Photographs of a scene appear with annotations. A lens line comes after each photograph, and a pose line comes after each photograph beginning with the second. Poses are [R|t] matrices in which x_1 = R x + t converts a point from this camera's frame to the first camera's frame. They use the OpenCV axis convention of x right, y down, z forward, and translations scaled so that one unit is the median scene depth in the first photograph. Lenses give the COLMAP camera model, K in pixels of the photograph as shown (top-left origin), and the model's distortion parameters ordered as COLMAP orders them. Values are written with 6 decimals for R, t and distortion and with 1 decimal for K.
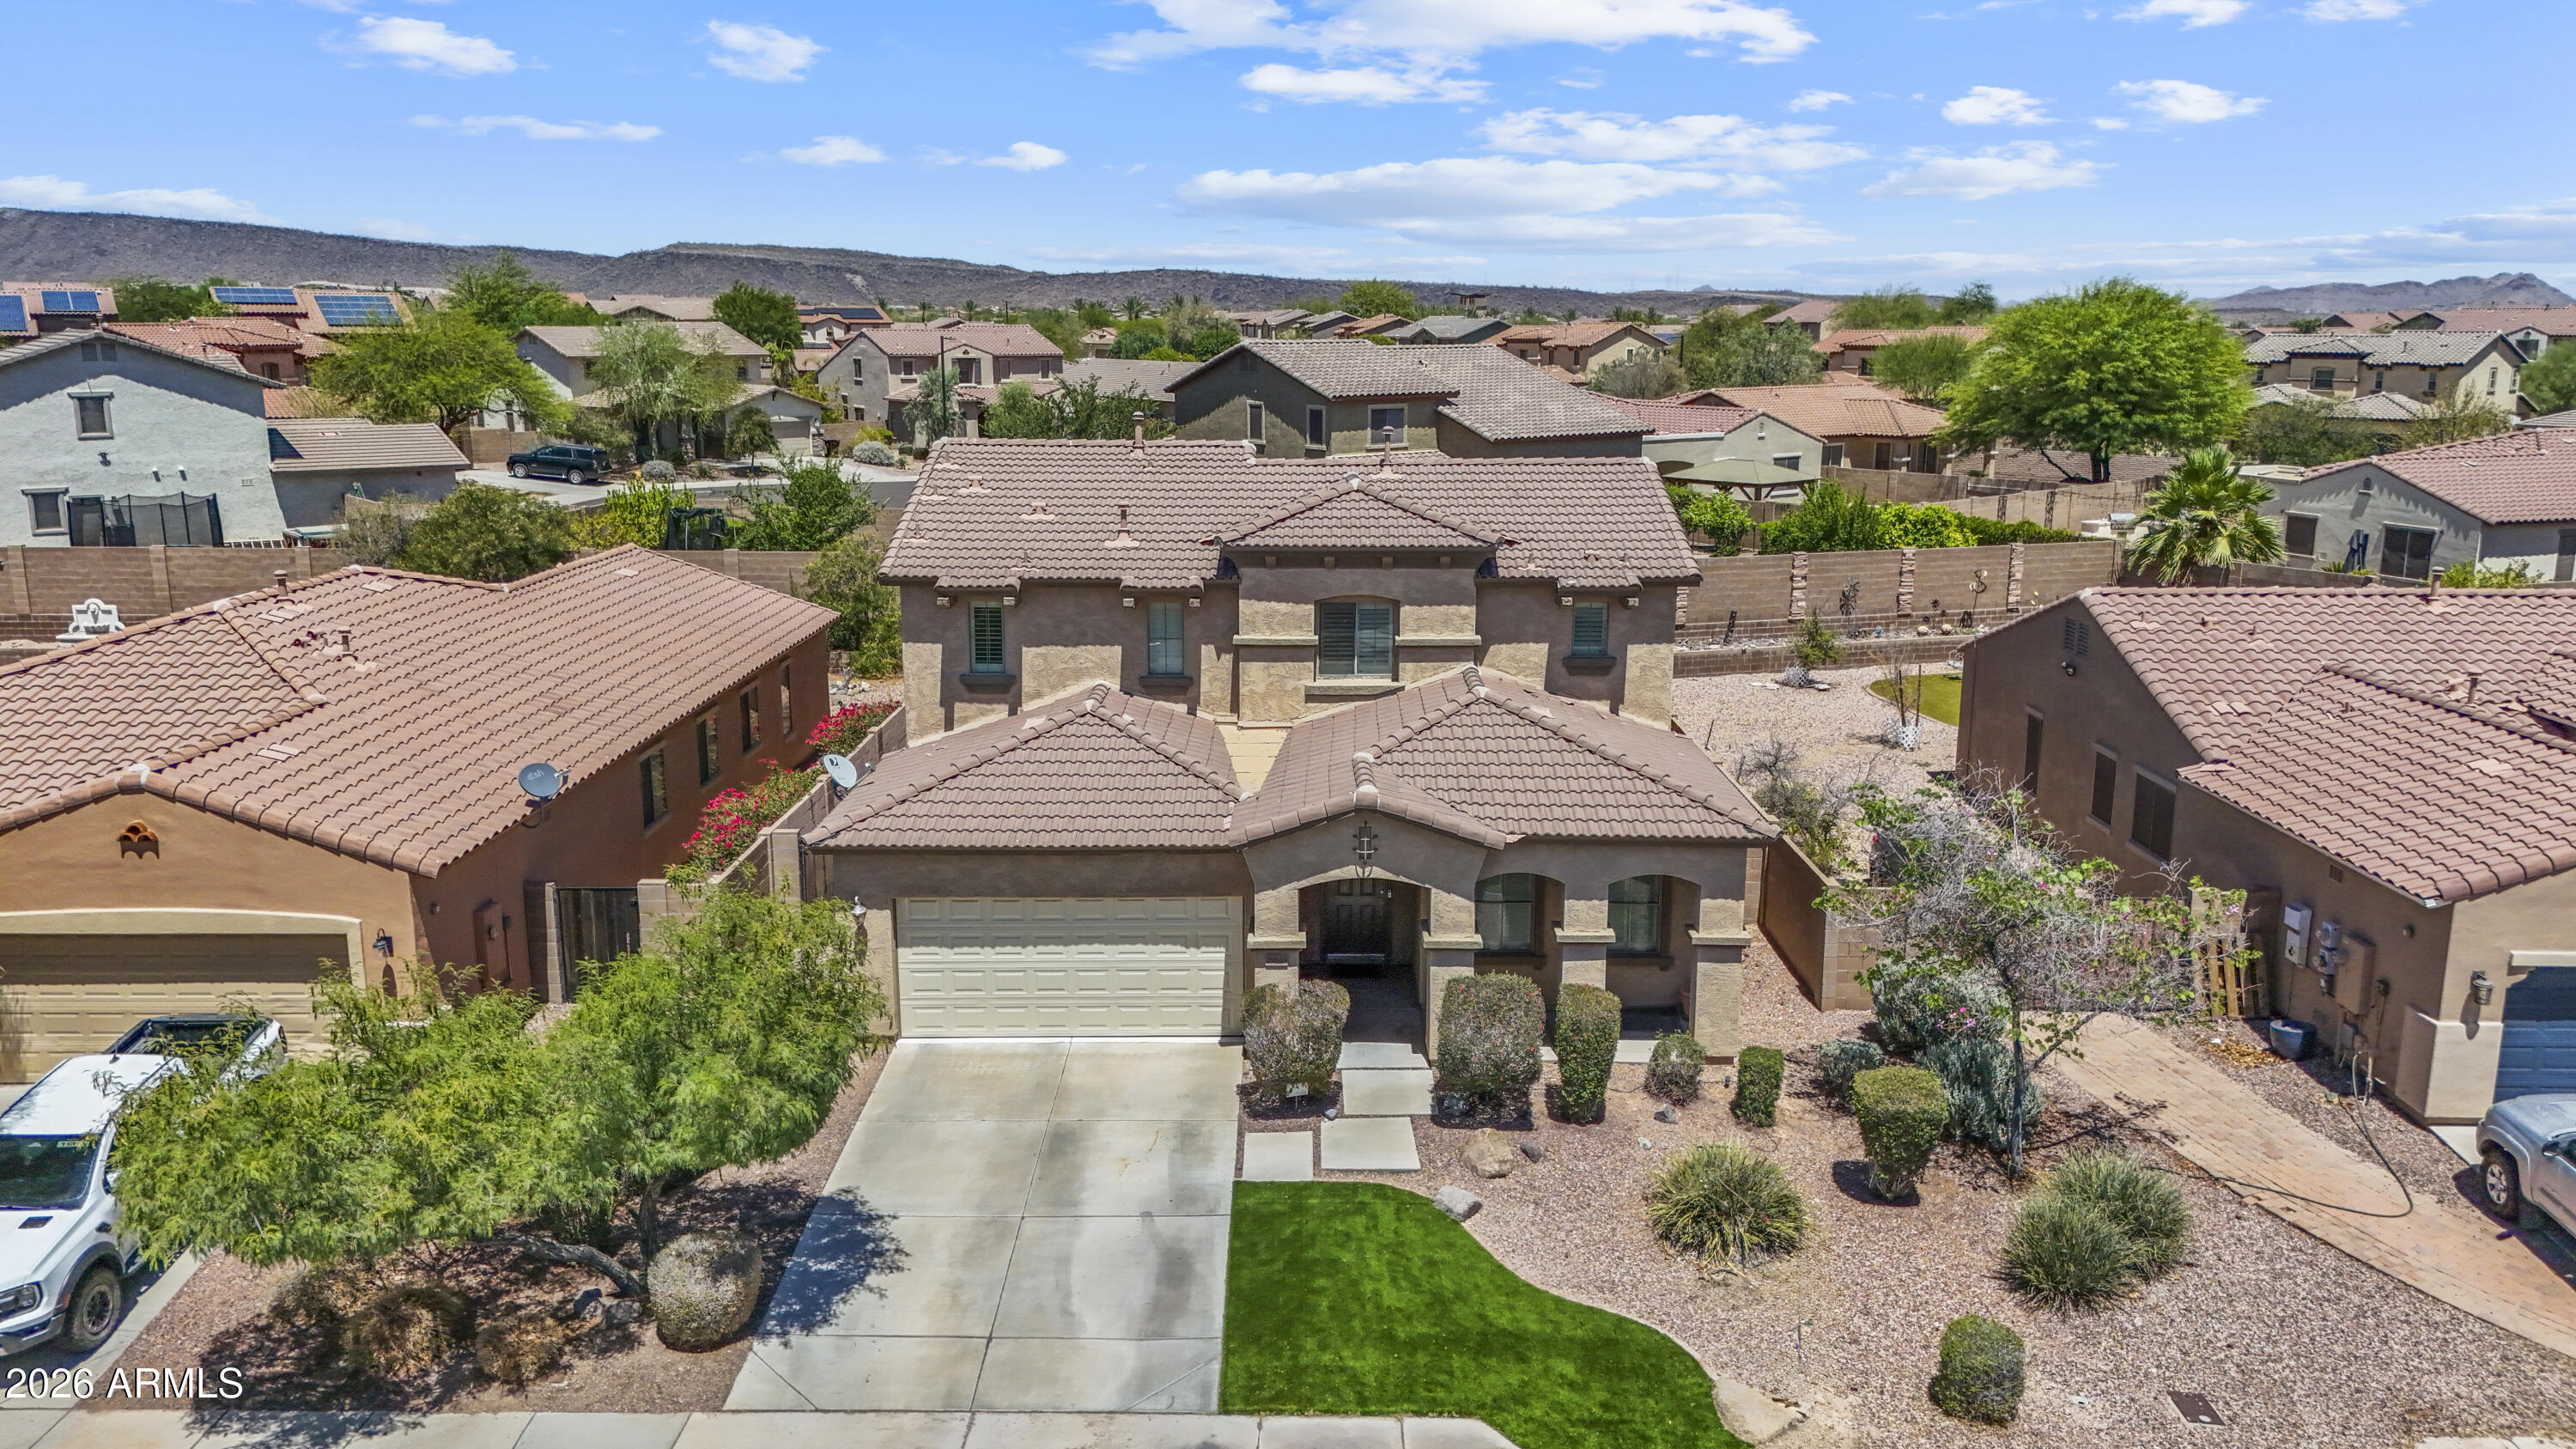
lens RADIAL K [[1906.2, 0, 1288.0], [0, 1906.2, 724.5], [0, 0, 1]] dist [0.062456, -0.050665]
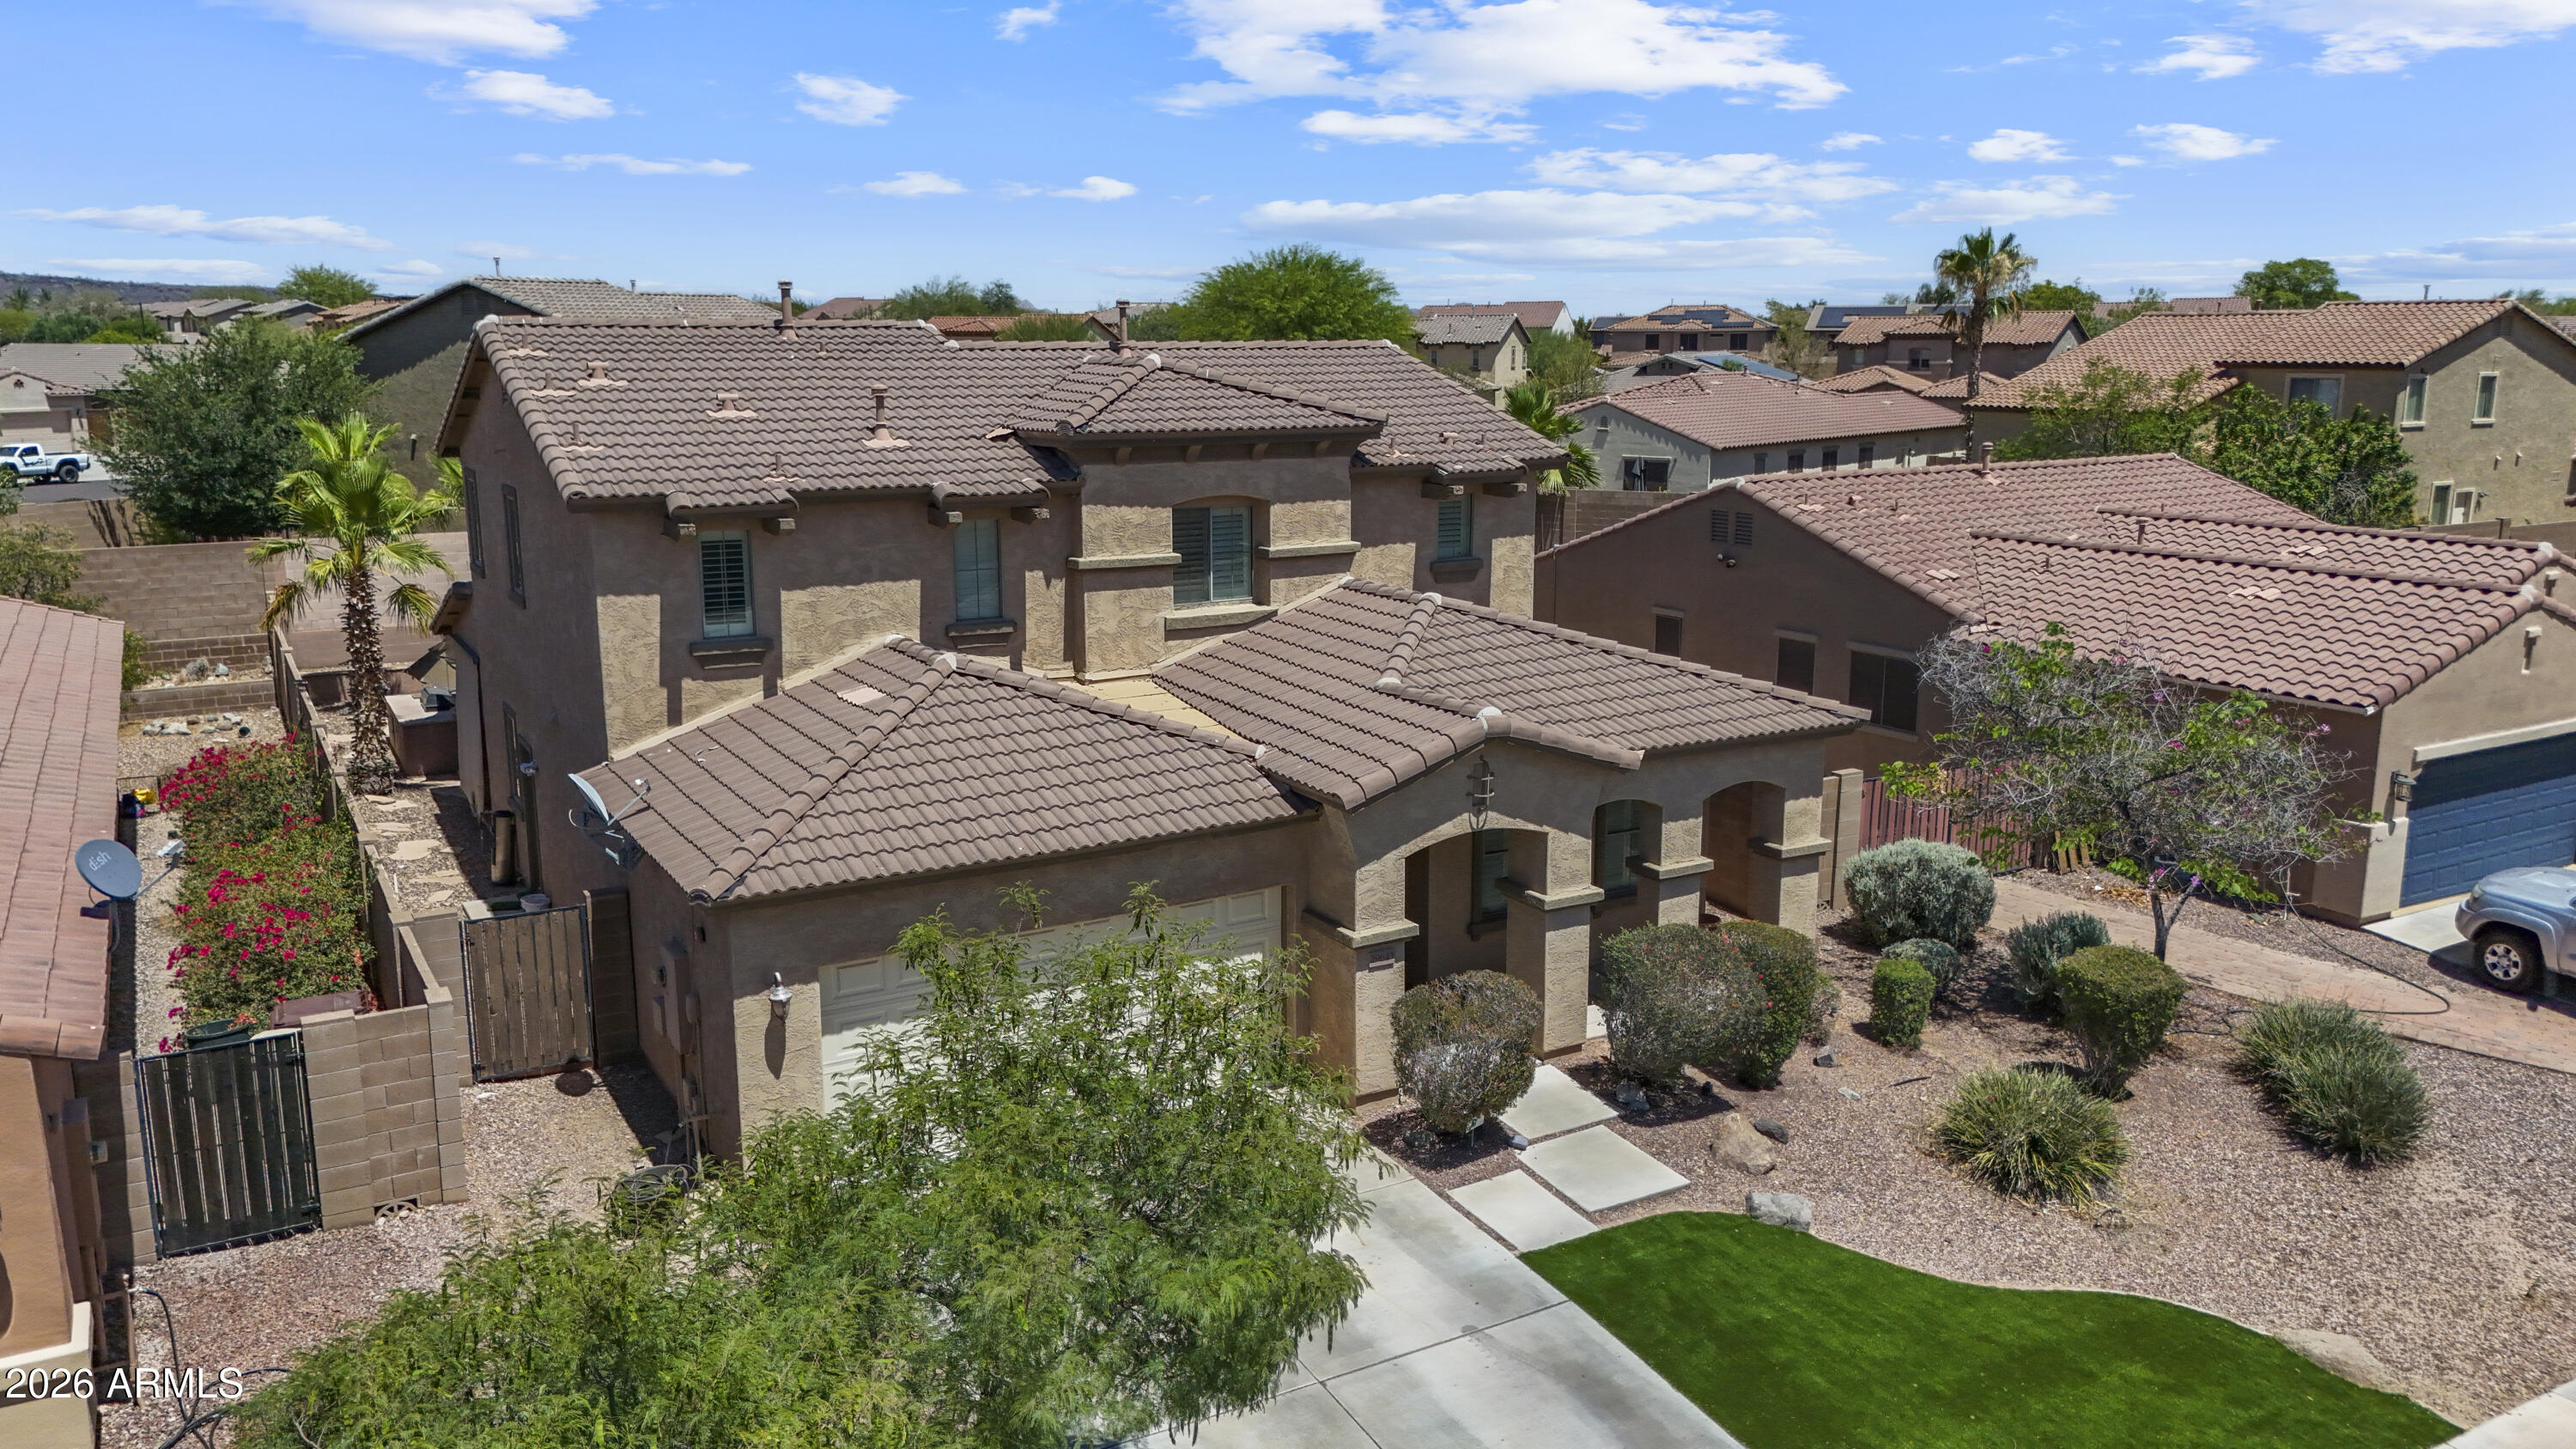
lens RADIAL K [[1906.2, 0, 1288.0], [0, 1906.2, 724.5], [0, 0, 1]] dist [0.062456, -0.050665]
pose [[0.854281, -0.104542, 0.509191, -0.344402], [0.110053, 0.993737, 0.019384, 0.012857], [-0.508028, 0.039478, 0.860435, 0.320687]]
